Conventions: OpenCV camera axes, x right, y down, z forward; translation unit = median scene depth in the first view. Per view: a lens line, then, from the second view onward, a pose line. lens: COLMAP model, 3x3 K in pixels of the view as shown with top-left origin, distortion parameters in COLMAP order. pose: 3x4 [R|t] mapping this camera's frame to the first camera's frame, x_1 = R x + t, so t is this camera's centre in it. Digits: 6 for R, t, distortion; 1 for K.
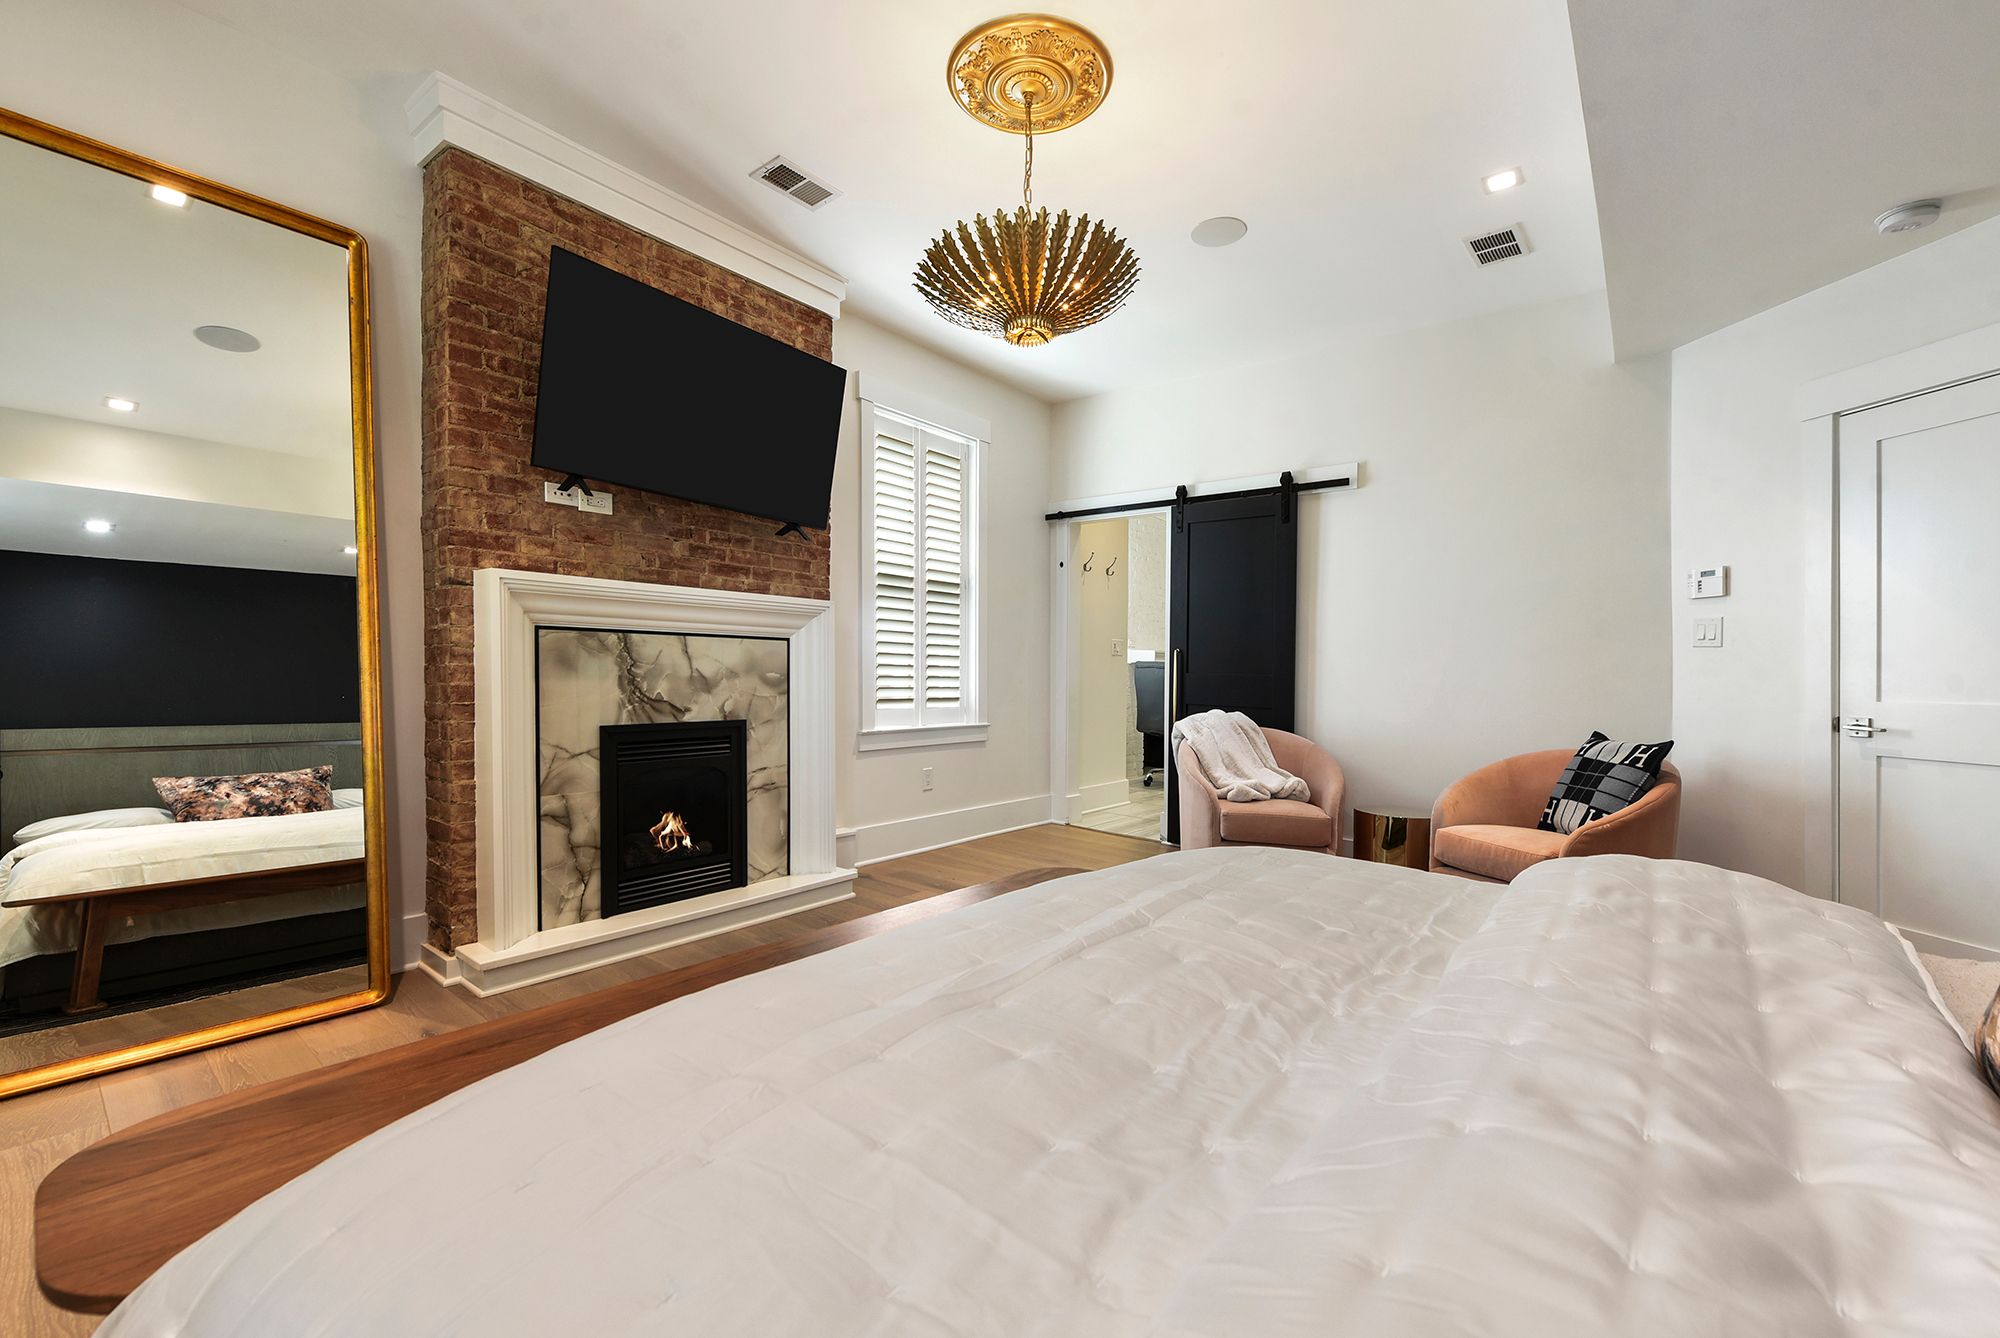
lens RADIAL K [[829.2, 0, 997.8], [0, 829.2, 684.9], [0, 0, 1]] dist [0.000458, -0.000176]
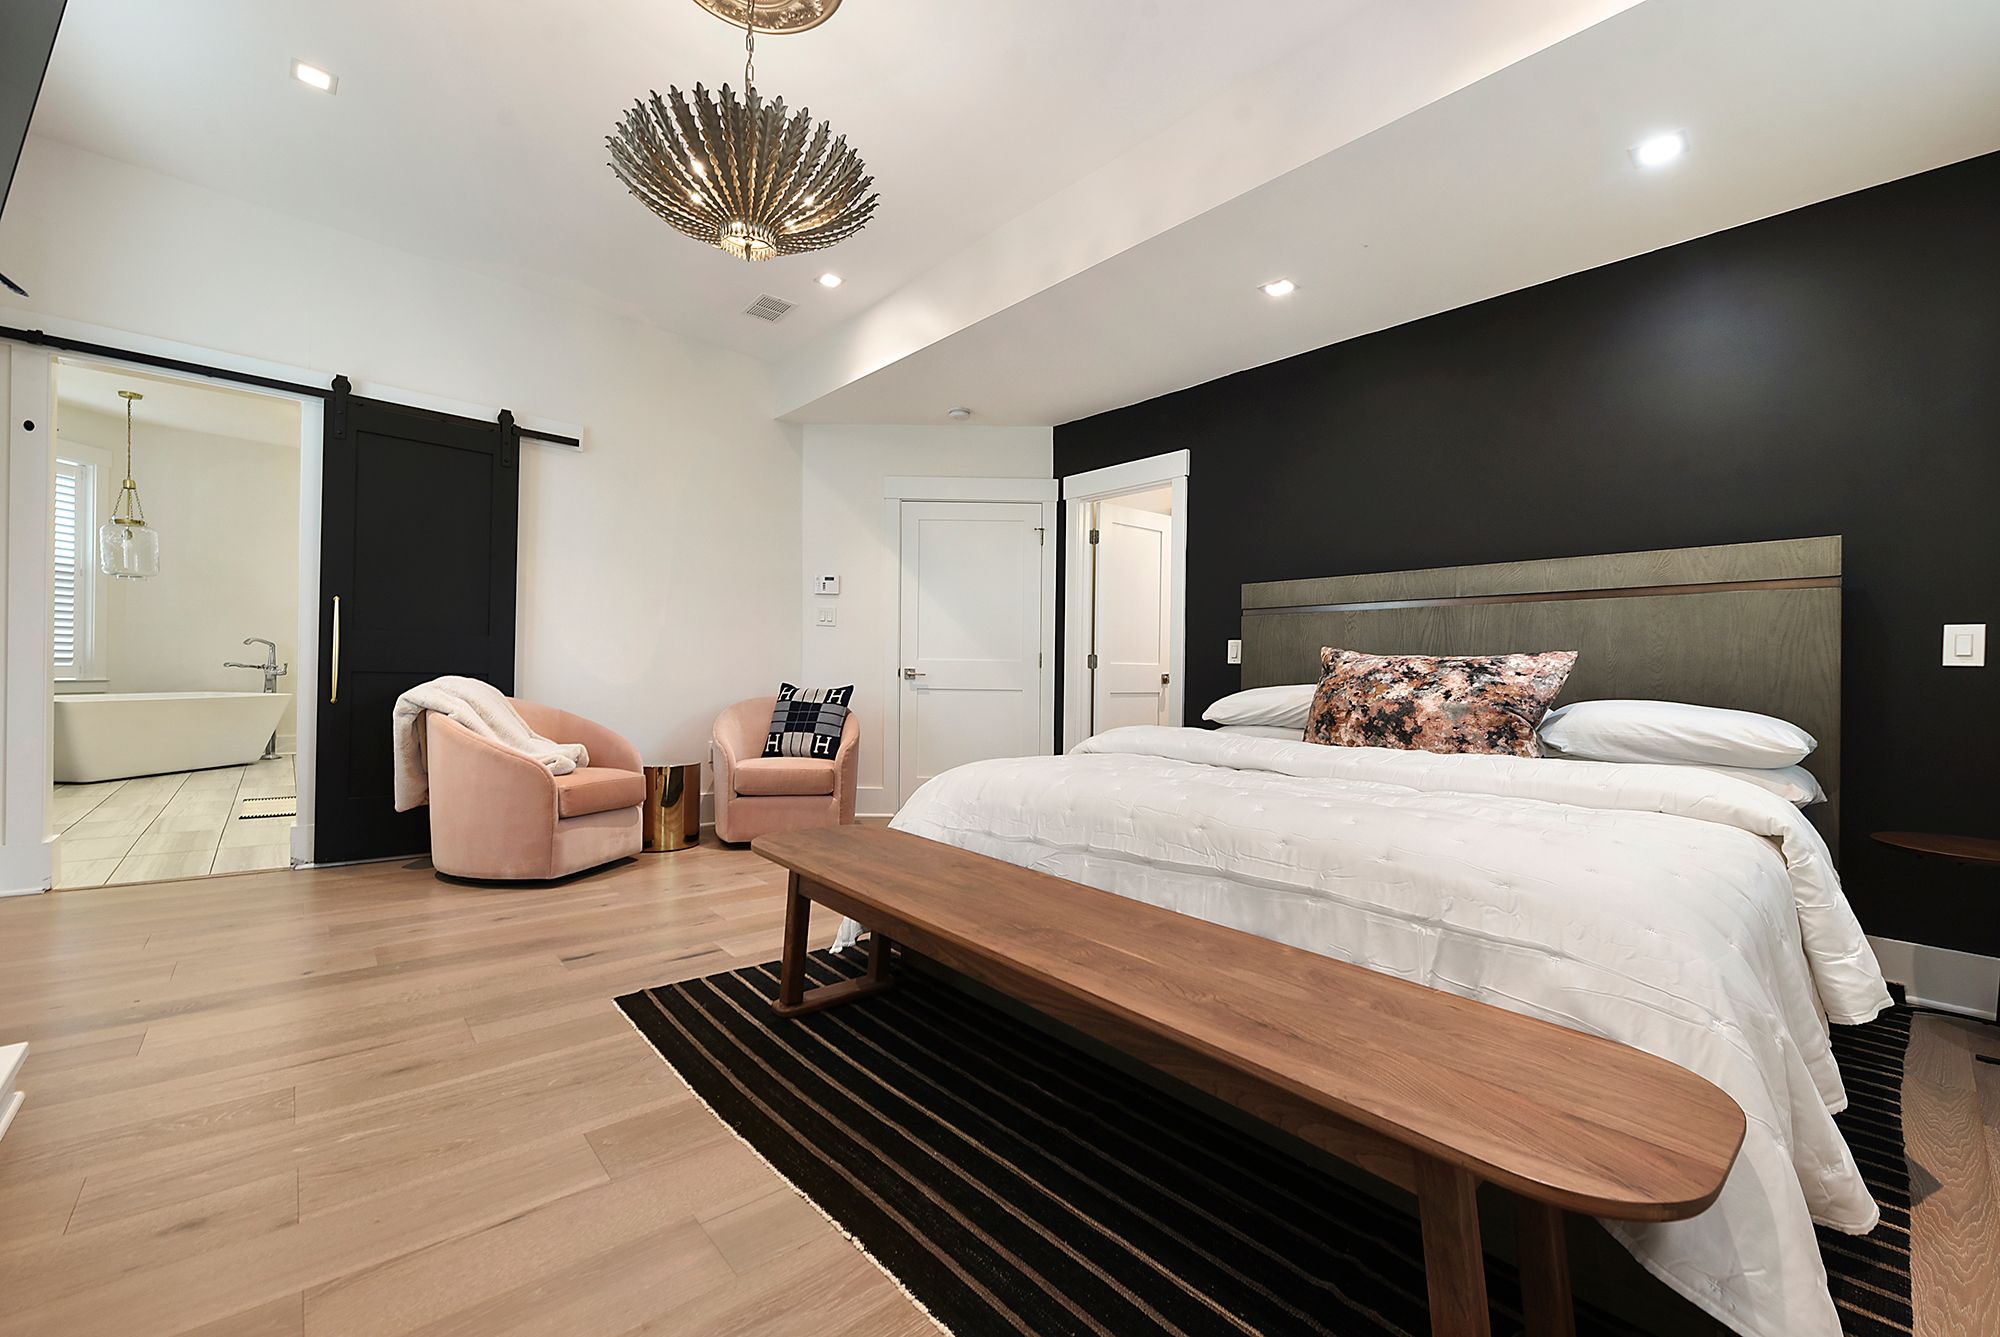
lens RADIAL K [[811.3, 0, 1000.5], [0, 811.3, 654.5], [0, 0, 1]] dist [0.001841, 0.000063]
pose [[0.156500, 0.004526, 0.987668, -0.601382], [-0.003436, 0.999986, -0.004038, 0.013872], [-0.987672, -0.002762, 0.156513, 0.455891]]
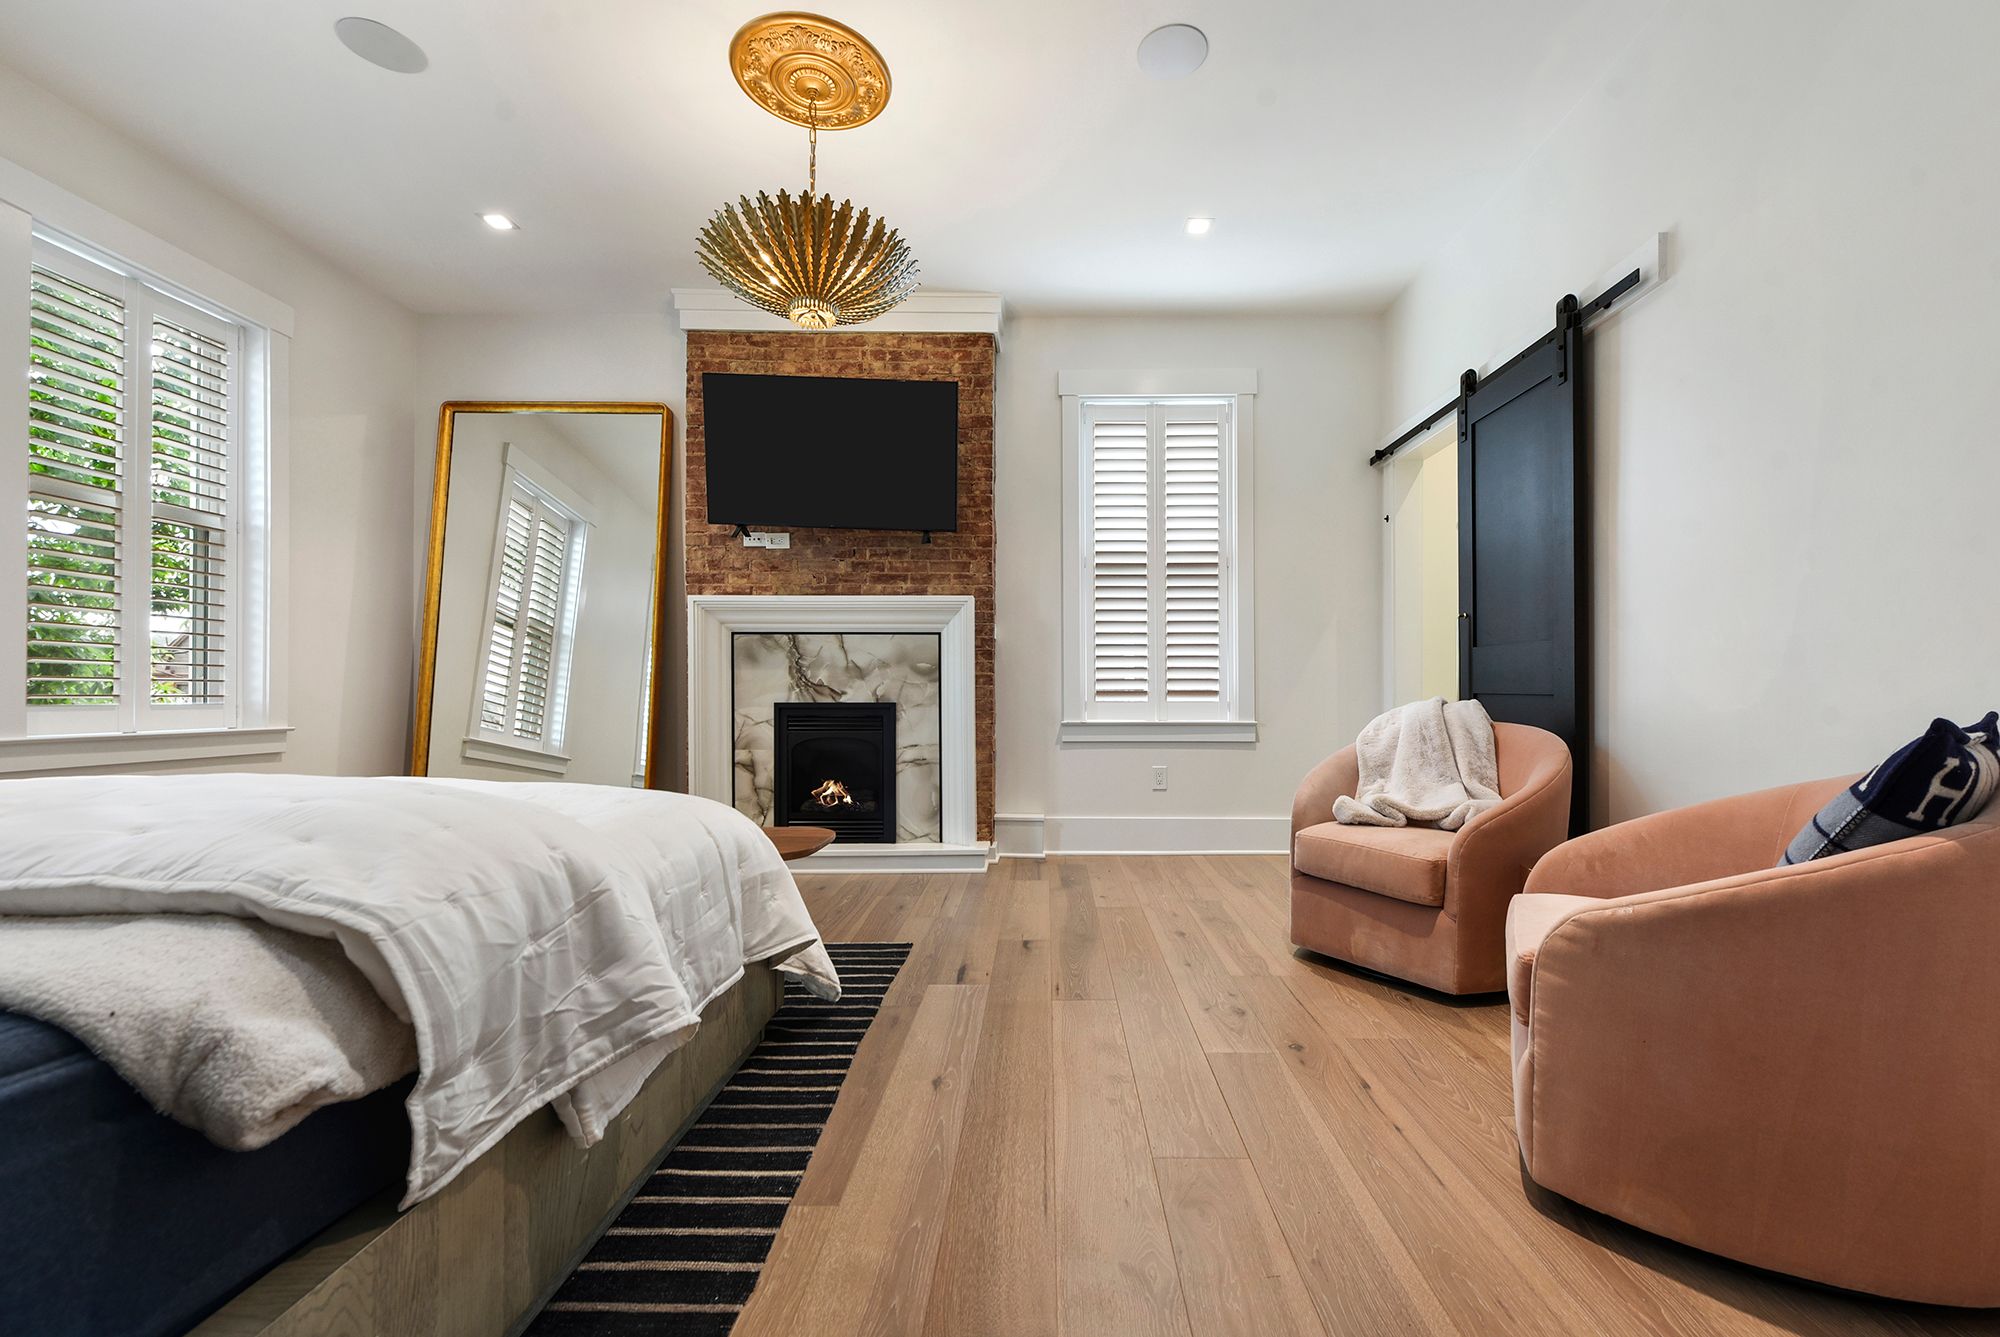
lens RADIAL K [[836.5, 0, 1042.2], [0, 836.5, 703.0], [0, 0, 1]] dist [0.001702, -0.000008]
pose [[0.620958, -0.008897, -0.783793, 0.798872], [-0.003746, 0.999890, -0.014317, 0.061513], [0.783835, 0.011827, 0.620857, 0.440549]]
